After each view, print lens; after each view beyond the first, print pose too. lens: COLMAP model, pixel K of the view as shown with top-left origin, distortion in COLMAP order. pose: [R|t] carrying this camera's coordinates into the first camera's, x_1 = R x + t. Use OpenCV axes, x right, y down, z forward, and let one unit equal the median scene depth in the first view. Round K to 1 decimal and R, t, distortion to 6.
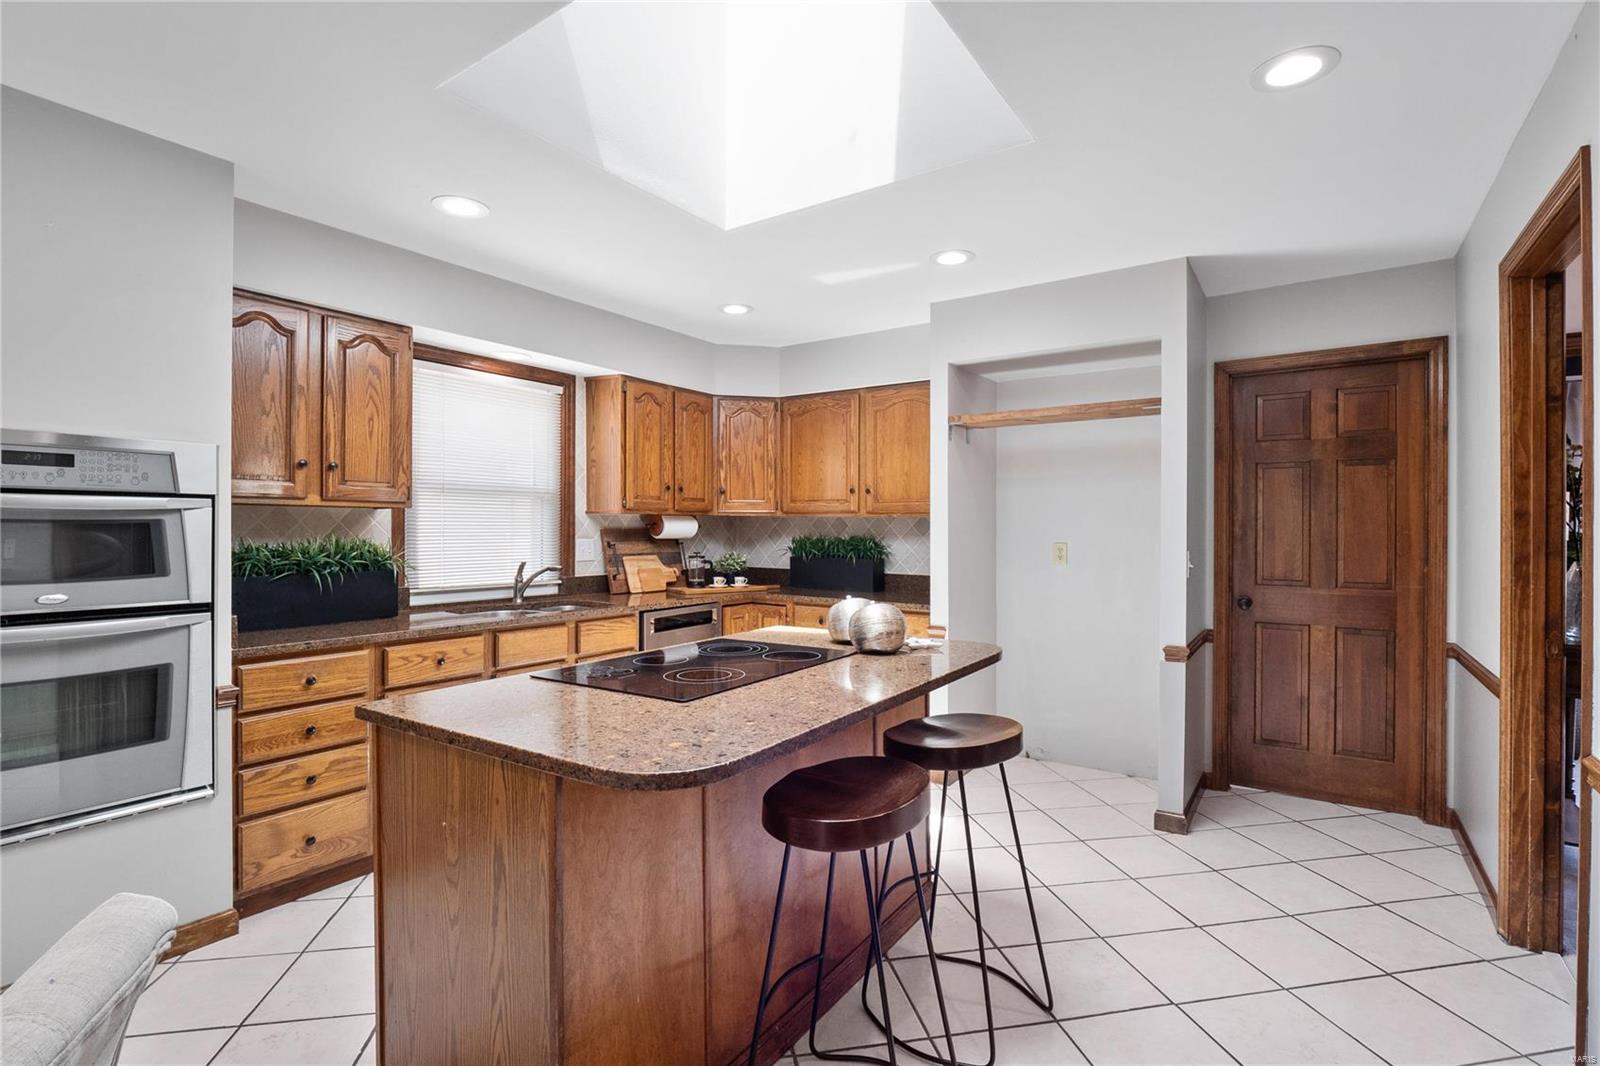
lens RADIAL K [[753.3, 0, 797.8], [0, 753.3, 528.8], [0, 0, 1]] dist [-0.012718, 0.000134]
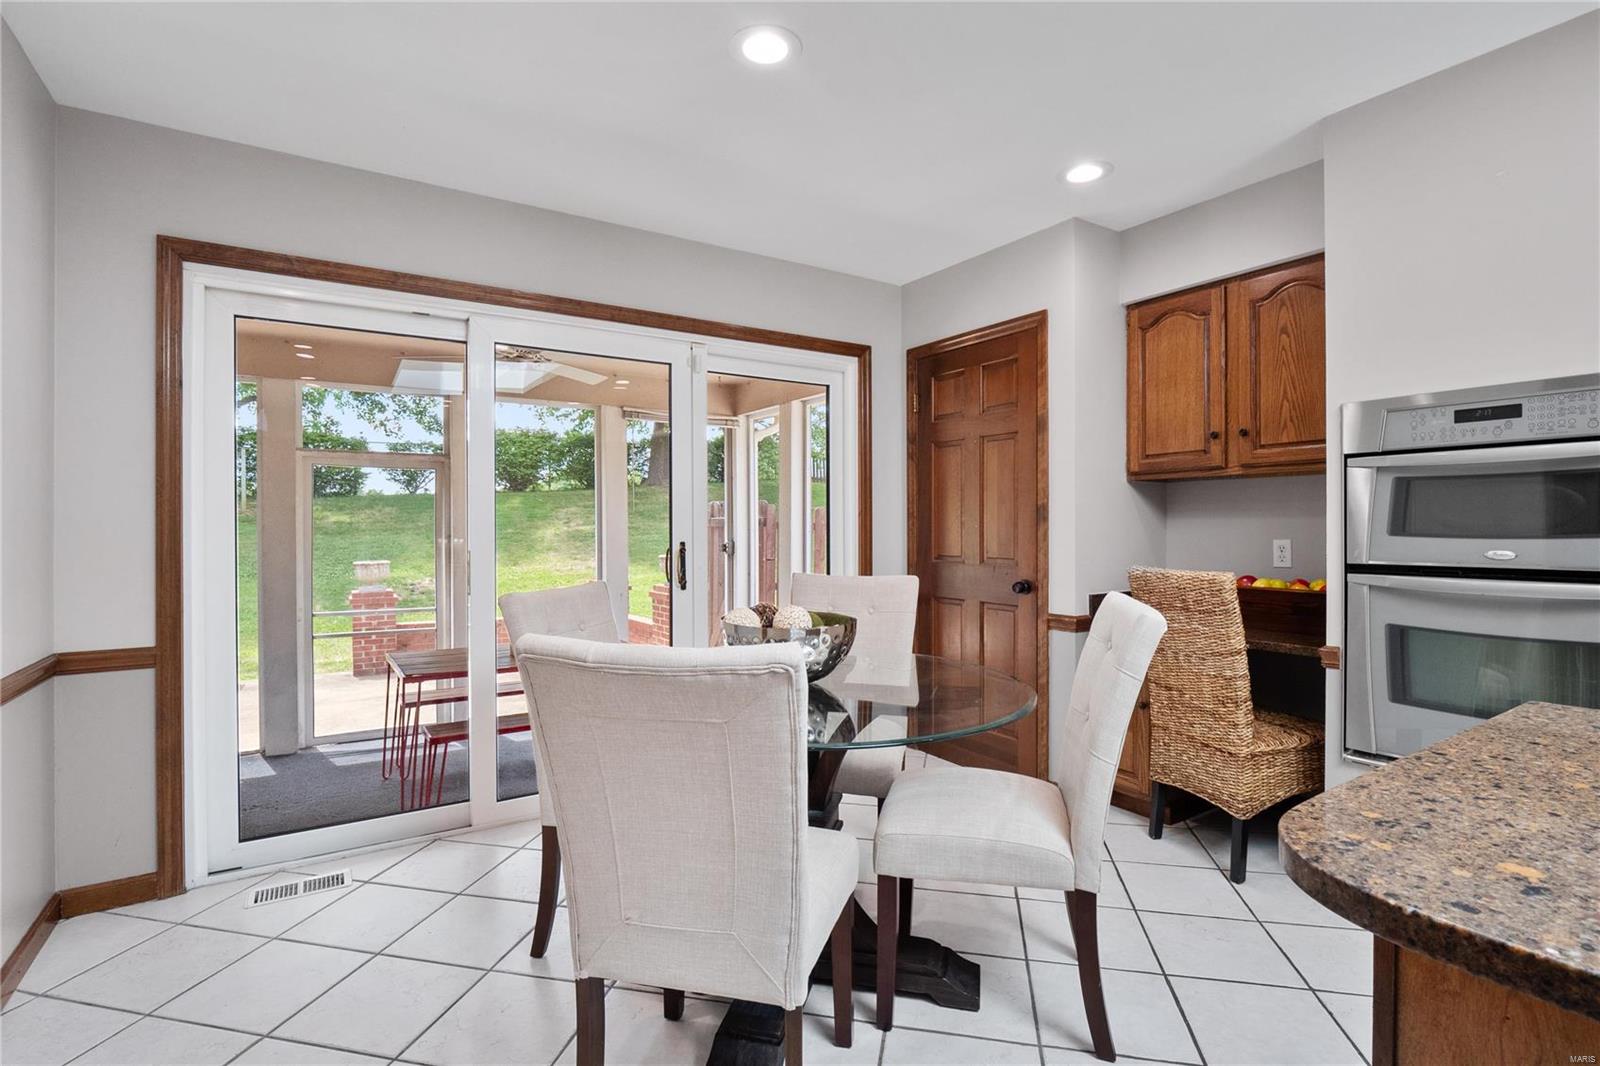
lens RADIAL K [[753.3, 0, 797.8], [0, 753.3, 528.8], [0, 0, 1]] dist [-0.012718, 0.000134]
pose [[-0.381964, -0.000109, -0.924177, 0.143965], [0.000794, 1.000000, -0.000446, 0.033372], [0.924177, -0.000904, -0.381964, 0.286978]]
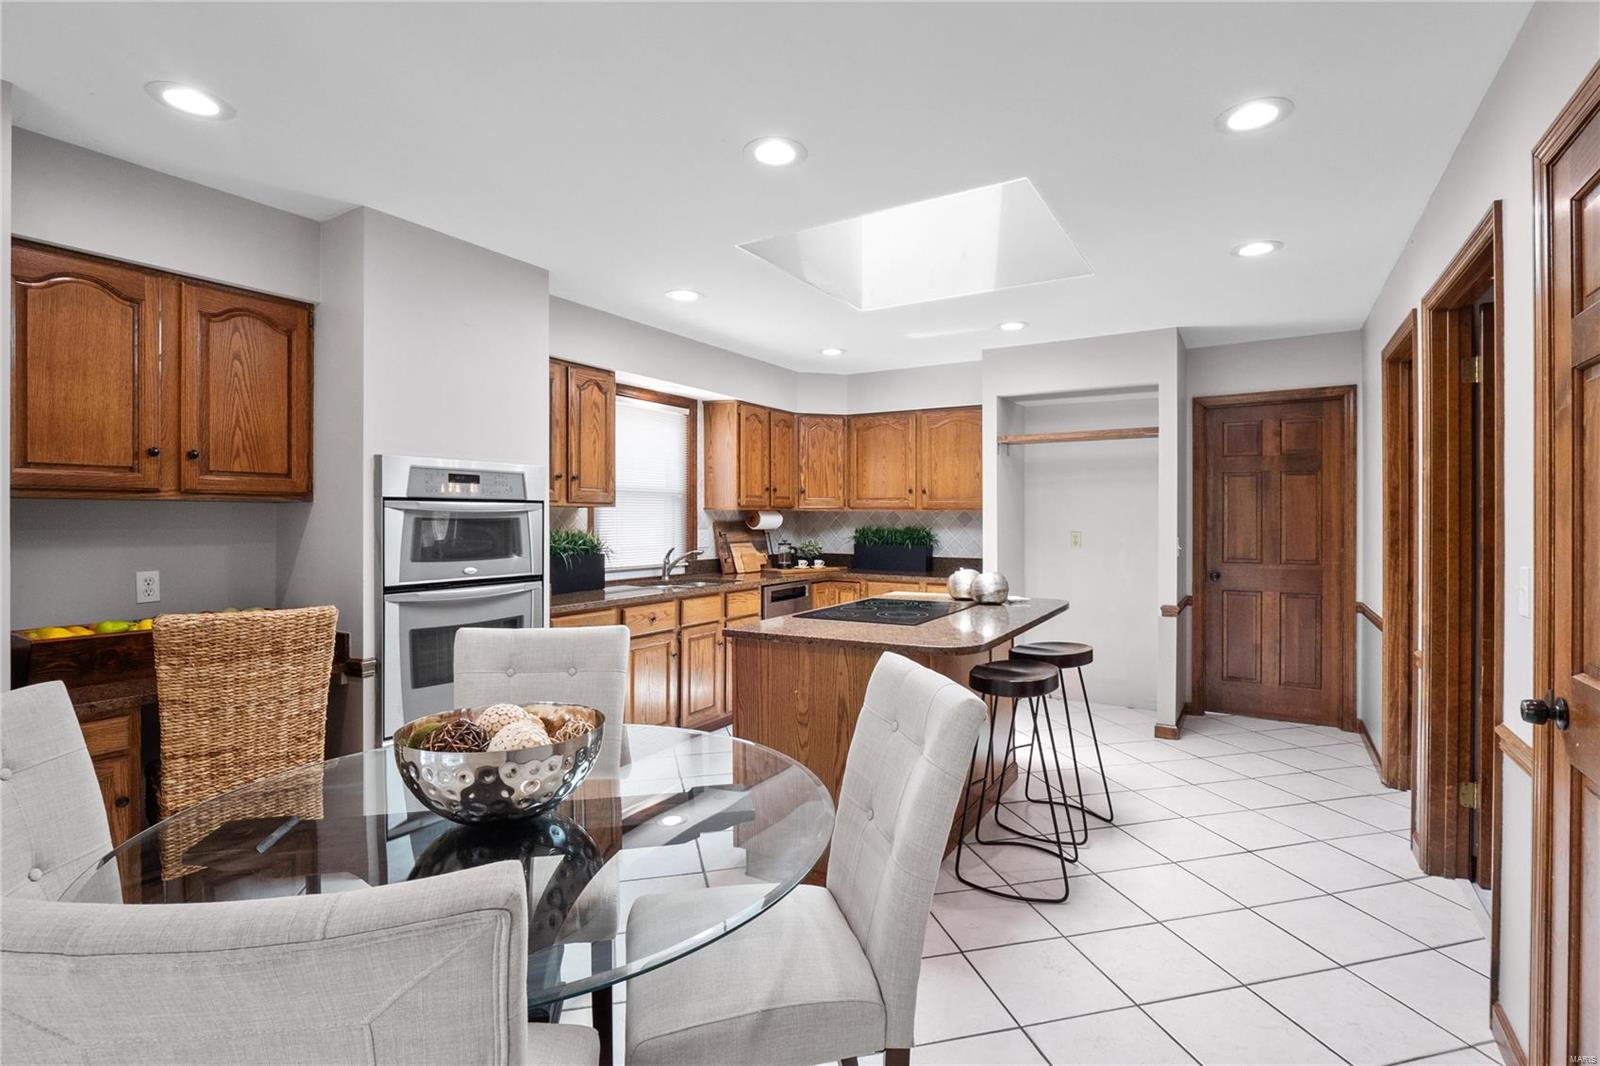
lens RADIAL K [[755.0, 0, 801.3], [0, 755.0, 518.3], [0, 0, 1]] dist [-0.013706, -0.000452]
pose [[0.998444, -0.001896, 0.055725, -0.228414], [0.001922, 0.999998, -0.000414, -0.006061], [-0.055724, 0.000520, 0.998446, -0.317382]]
